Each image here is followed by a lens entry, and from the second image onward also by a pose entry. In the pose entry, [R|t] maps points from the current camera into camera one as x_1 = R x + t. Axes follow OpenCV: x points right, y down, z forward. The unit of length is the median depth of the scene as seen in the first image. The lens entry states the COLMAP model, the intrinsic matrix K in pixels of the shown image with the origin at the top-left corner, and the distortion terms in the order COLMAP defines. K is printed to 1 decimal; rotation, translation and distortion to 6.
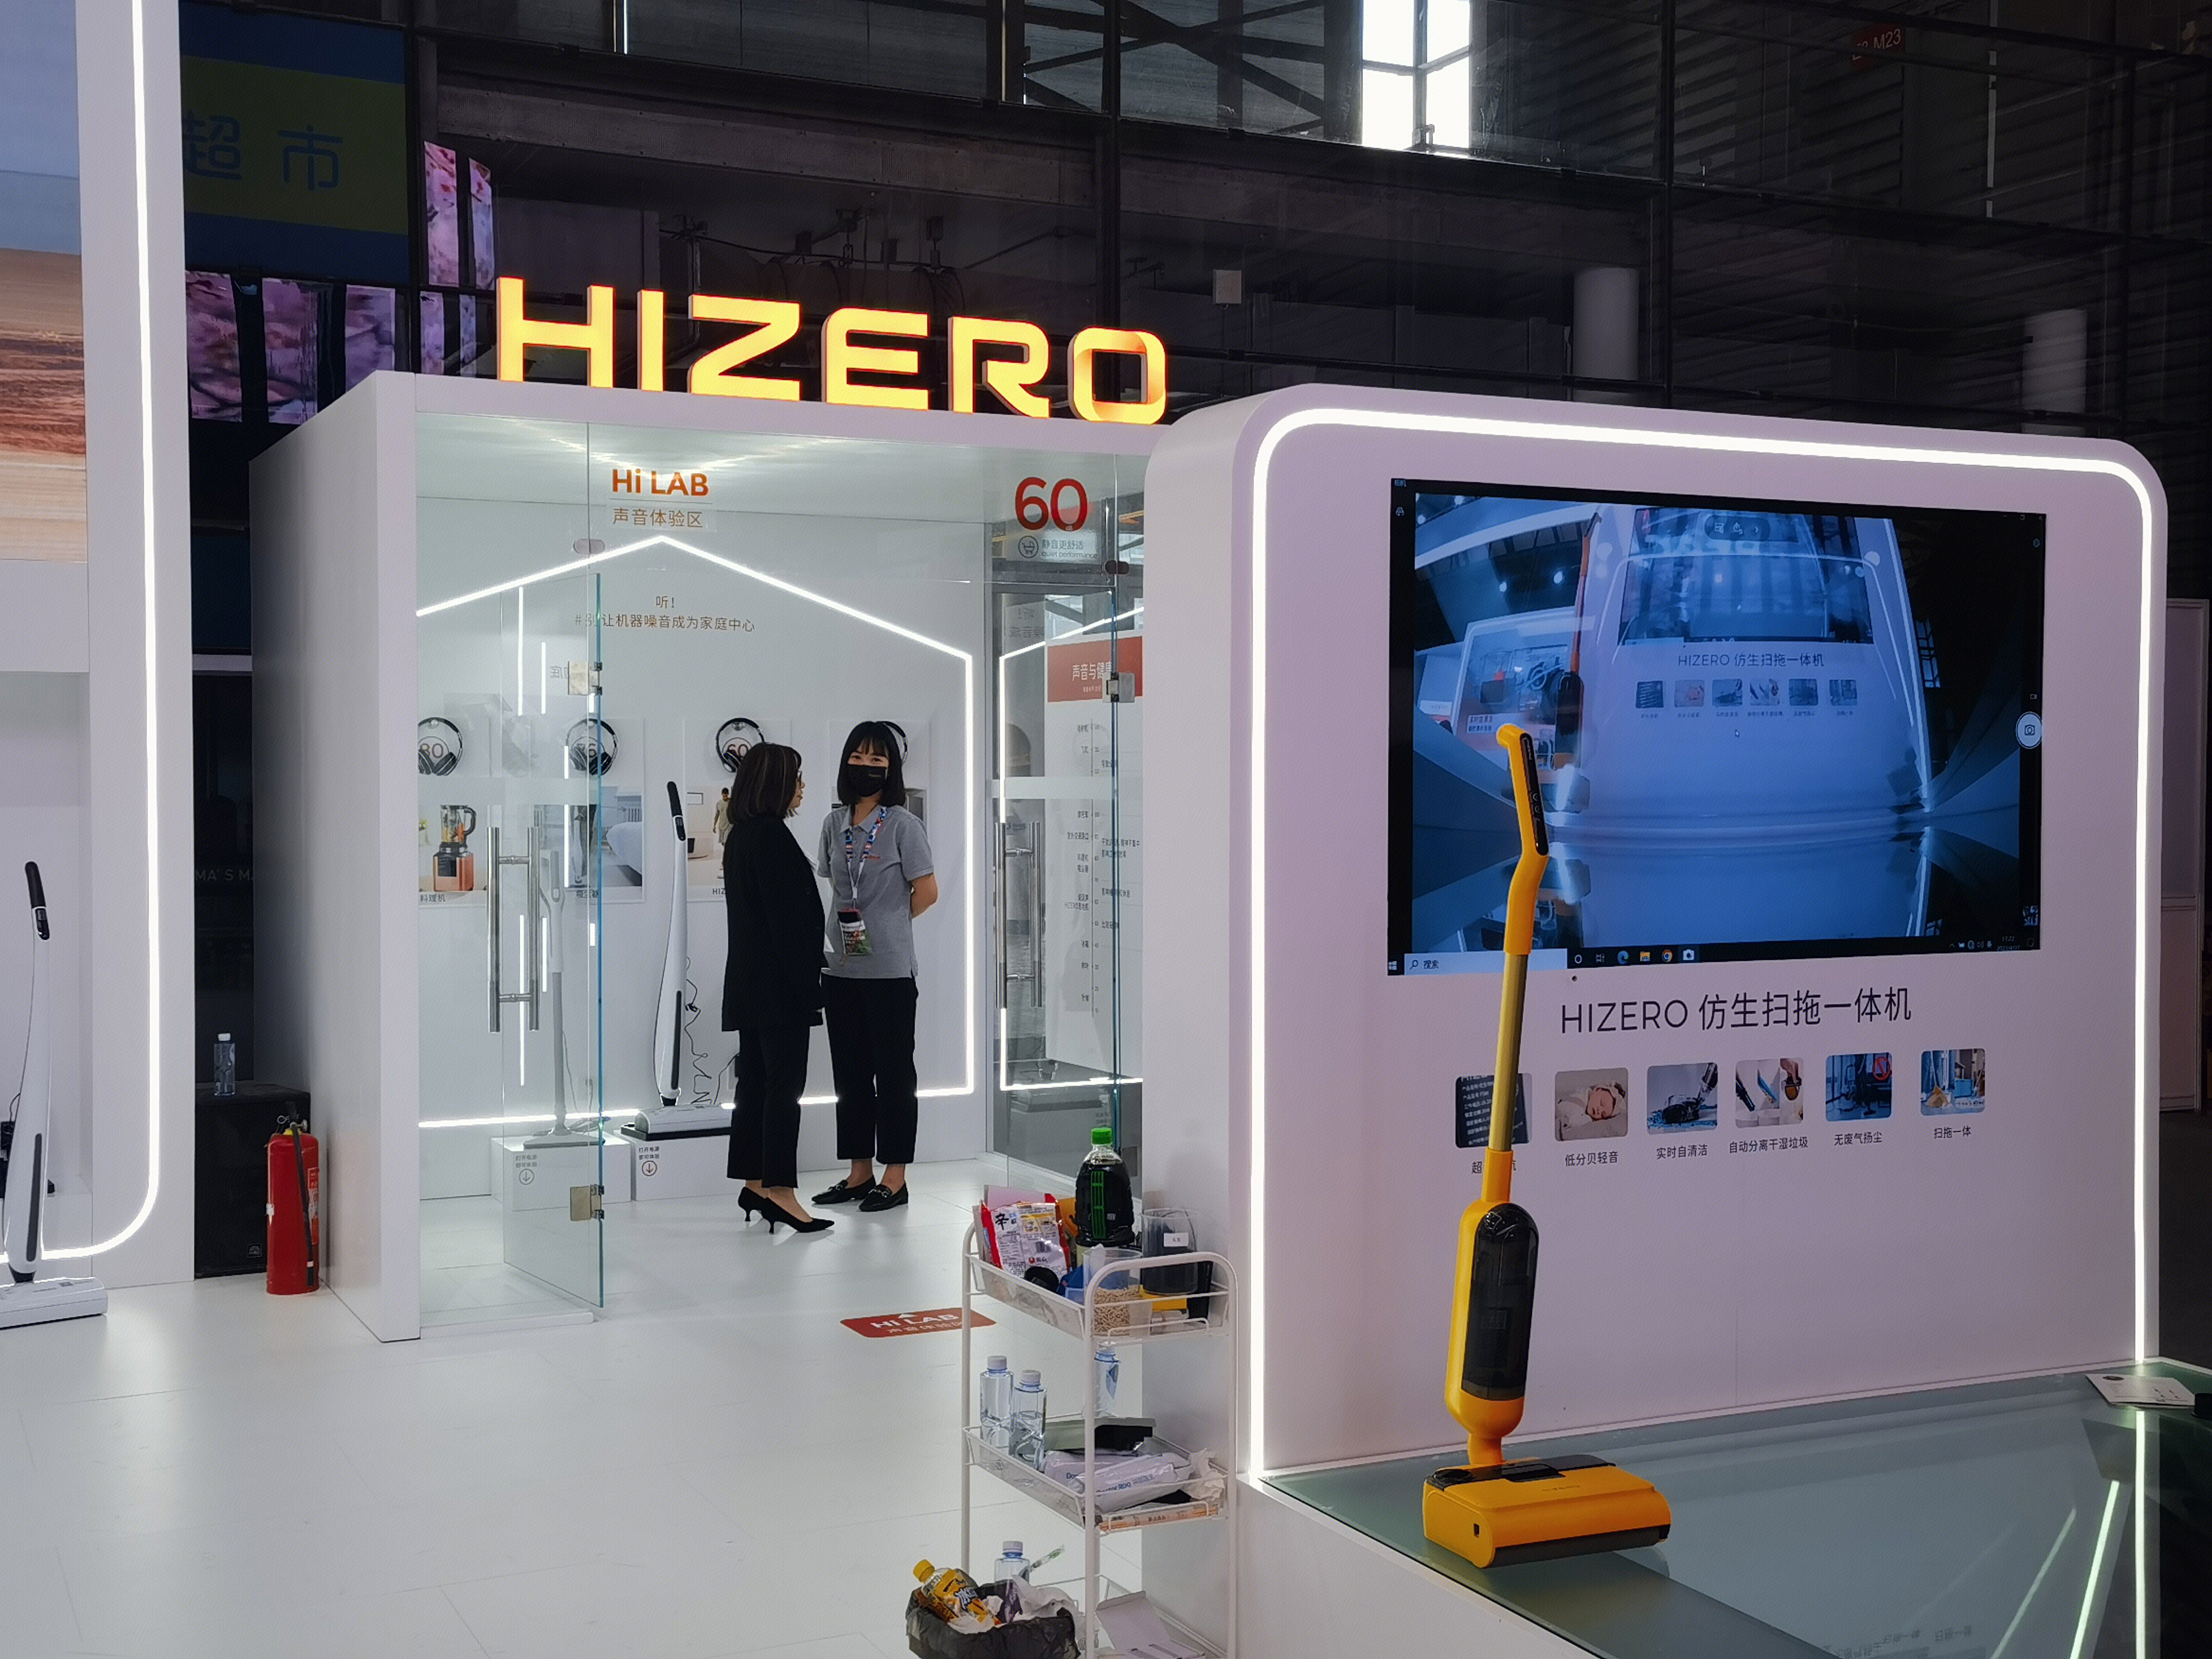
lens RADIAL K [[2610.4, 0, 1106.0], [0, 2610.4, 829.5], [0, 0, 1]] dist [-0.088177, 0.440179]
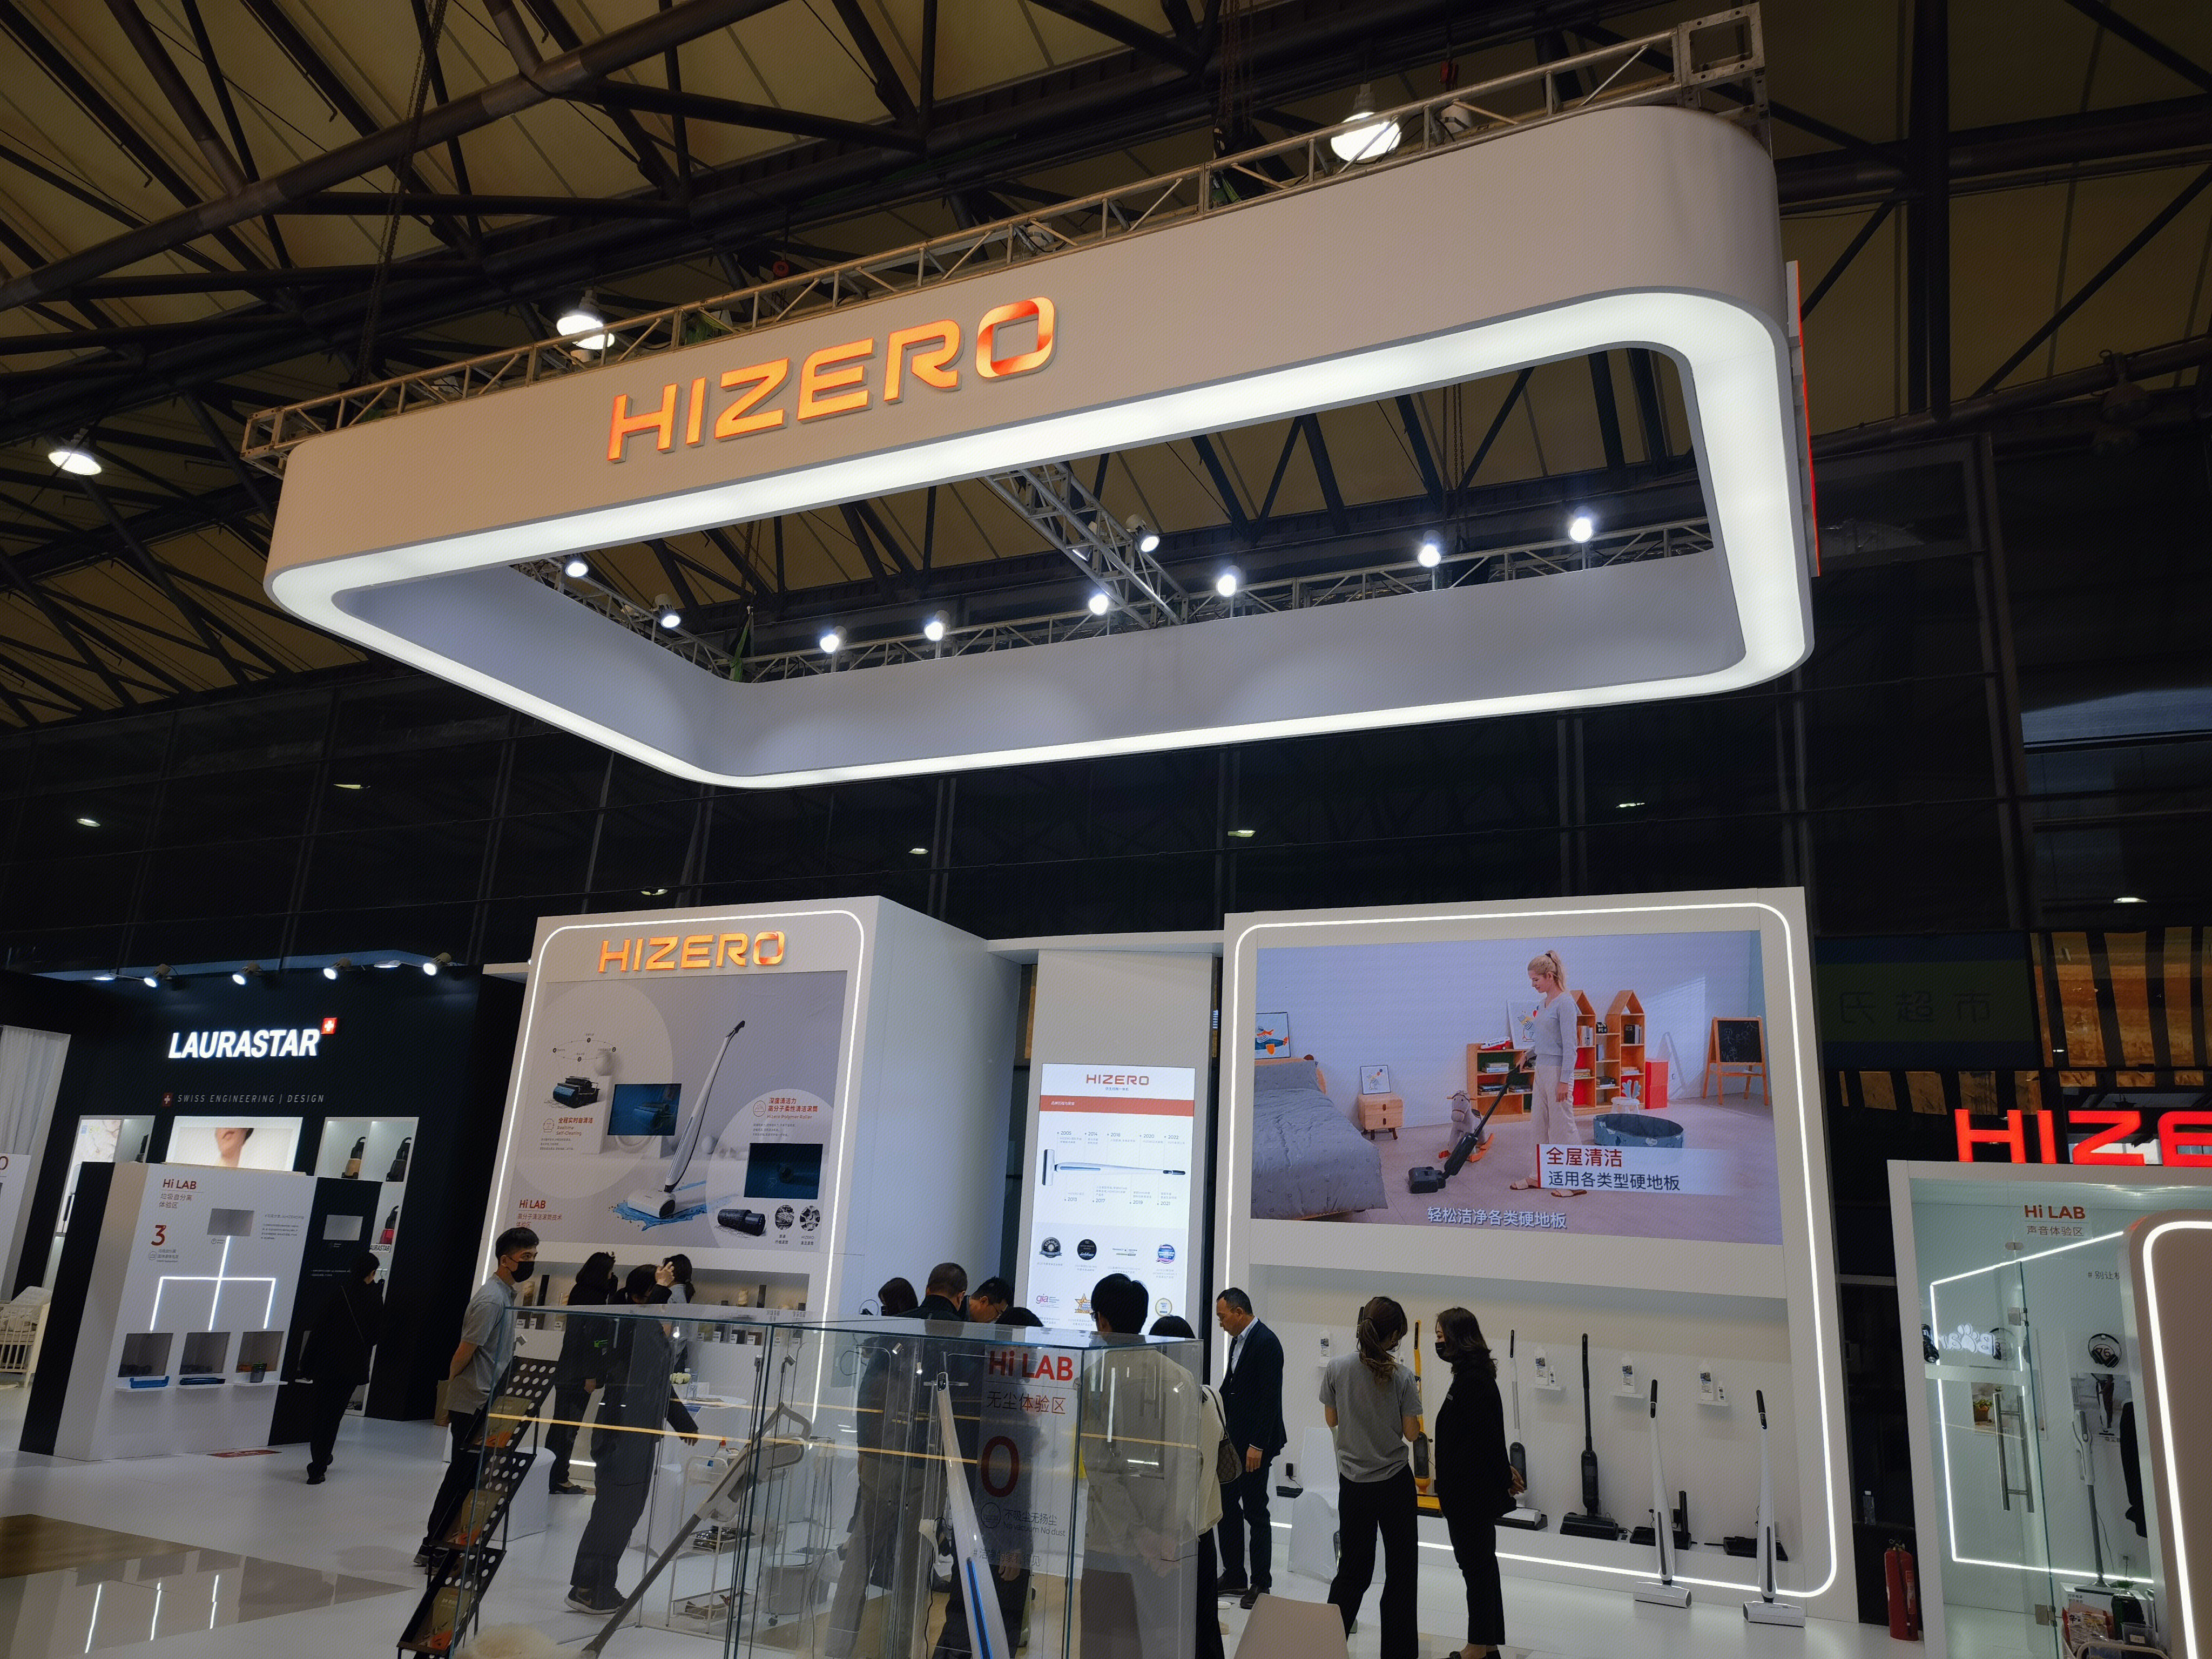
lens RADIAL K [[1550.7, 0, 1151.8], [0, 1550.7, 882.0], [0, 0, 1]] dist [0.053943, -0.002436]
pose [[0.636285, -0.165252, -0.753547, 0.322014], [-0.059519, 0.963361, -0.261522, -0.022950], [0.769154, 0.211253, 0.603137, -0.266557]]
